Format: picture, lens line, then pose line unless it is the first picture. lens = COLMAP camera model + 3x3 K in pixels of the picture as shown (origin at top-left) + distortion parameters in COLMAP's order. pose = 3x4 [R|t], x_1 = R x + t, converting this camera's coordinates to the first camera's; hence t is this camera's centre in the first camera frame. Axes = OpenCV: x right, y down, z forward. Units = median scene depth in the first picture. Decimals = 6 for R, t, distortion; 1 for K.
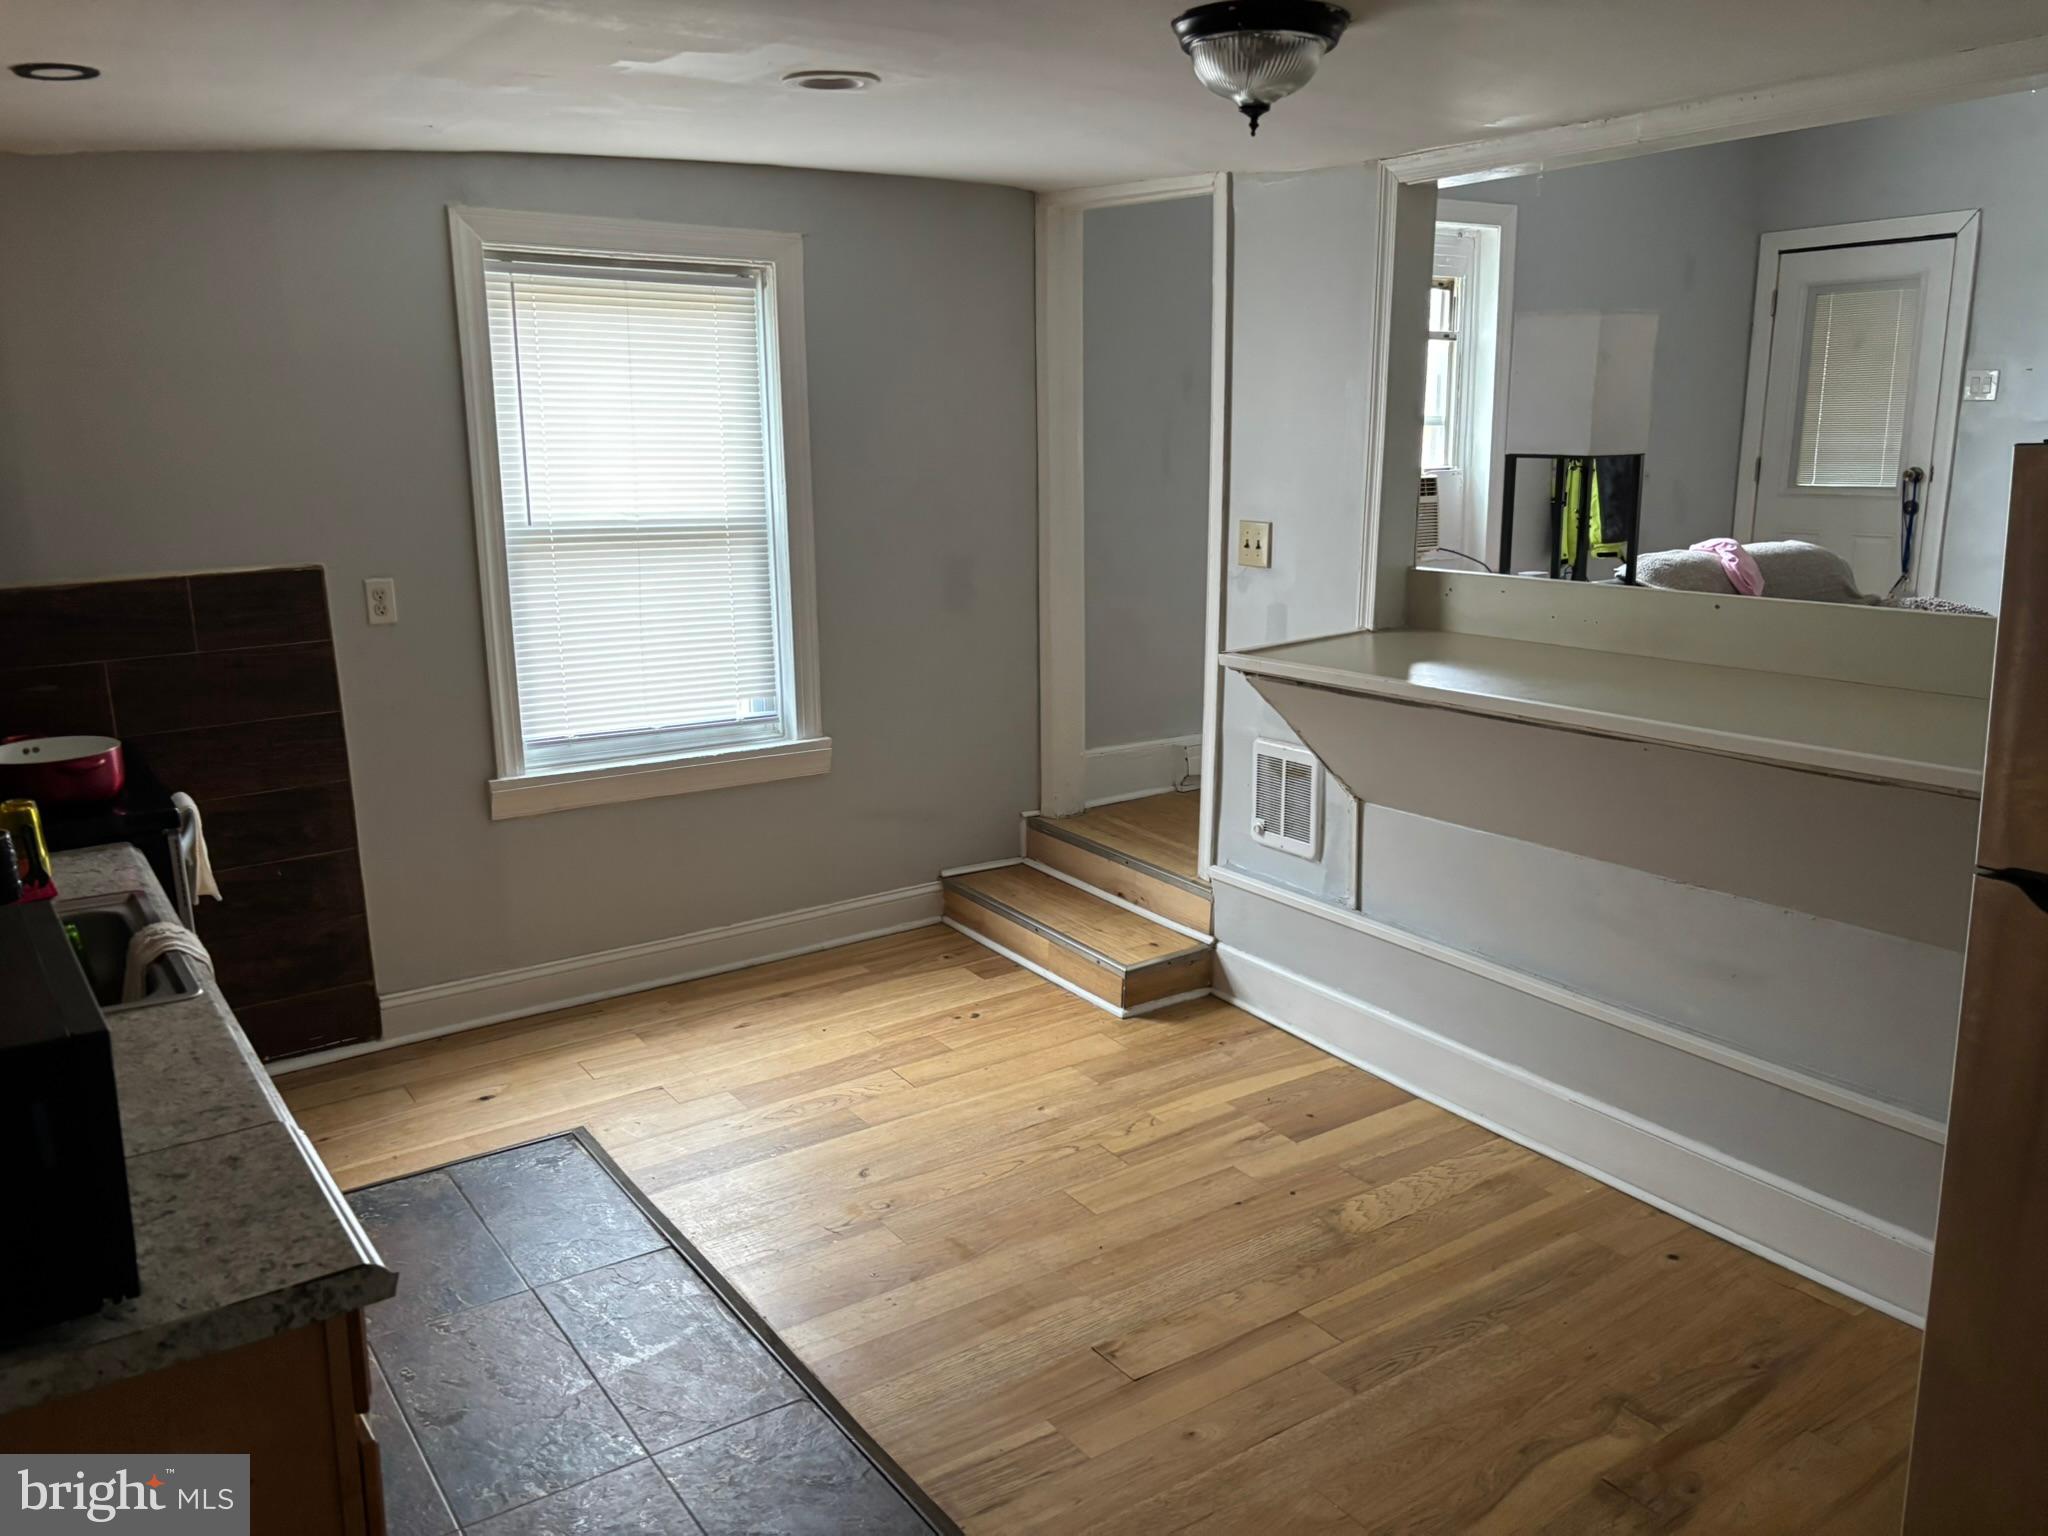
lens RADIAL K [[1592.2, 0, 1024.1], [0, 1592.2, 771.9], [0, 0, 1]] dist [0.012418, -0.007401]
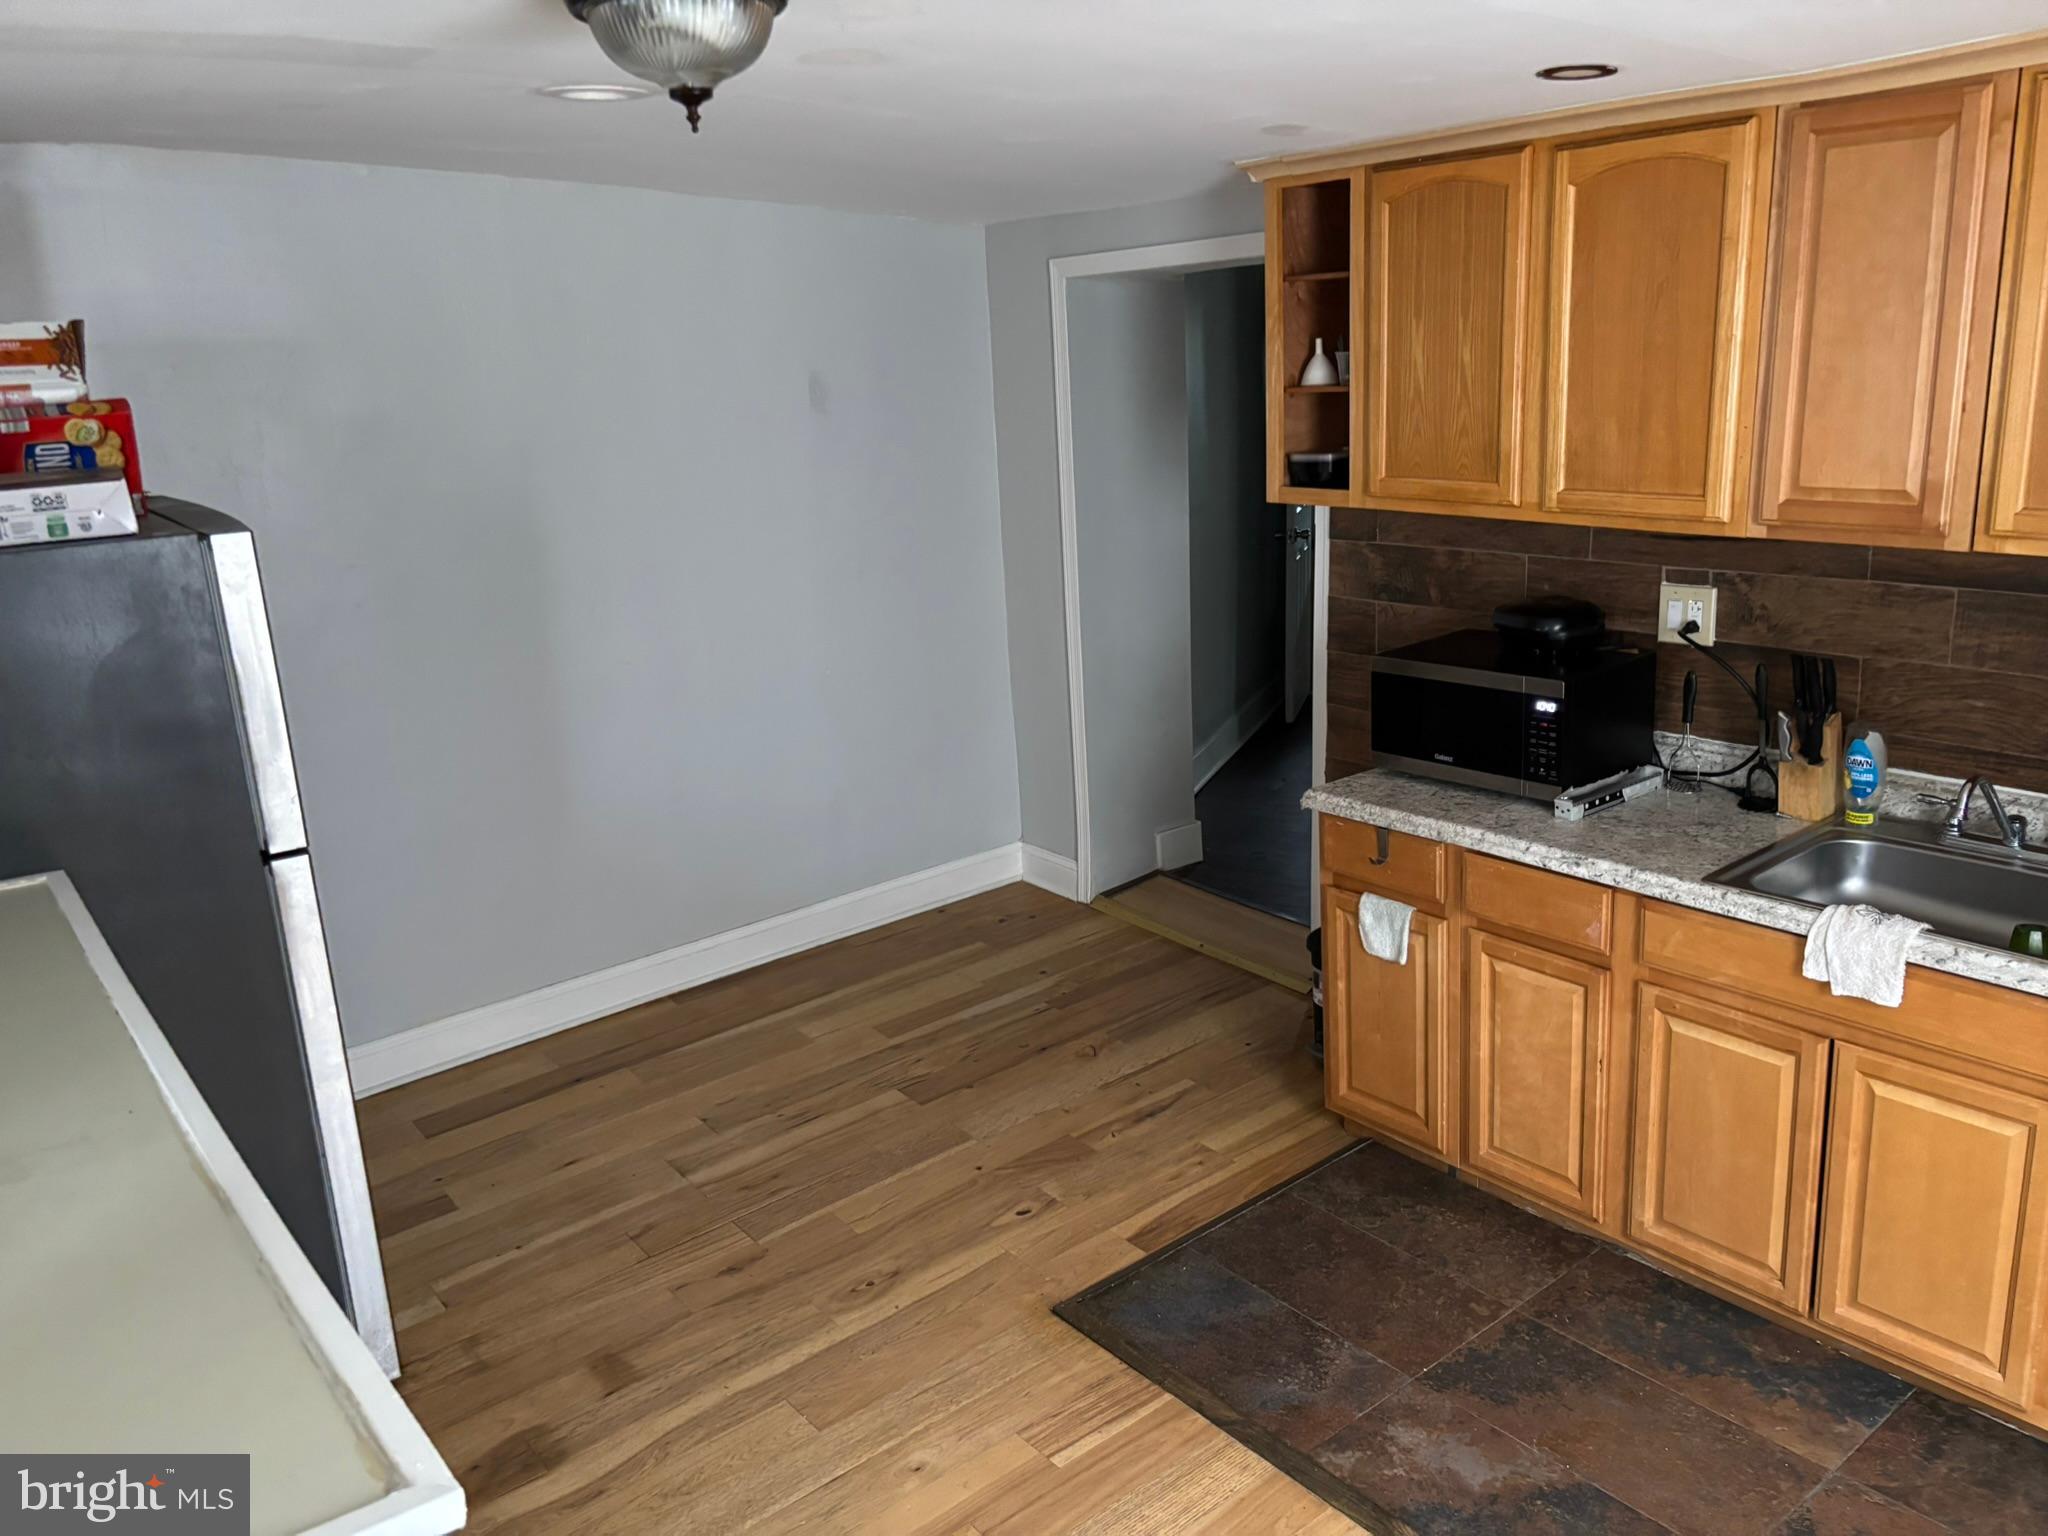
lens RADIAL K [[1592.2, 0, 1025.9], [0, 1592.2, 768.7], [0, 0, 1]] dist [0.012418, -0.007401]
pose [[-0.996822, 0.077418, -0.018765, 0.016636], [0.060486, 0.888885, 0.454119, -0.367426], [0.051837, 0.451541, -0.890743, 1.408552]]
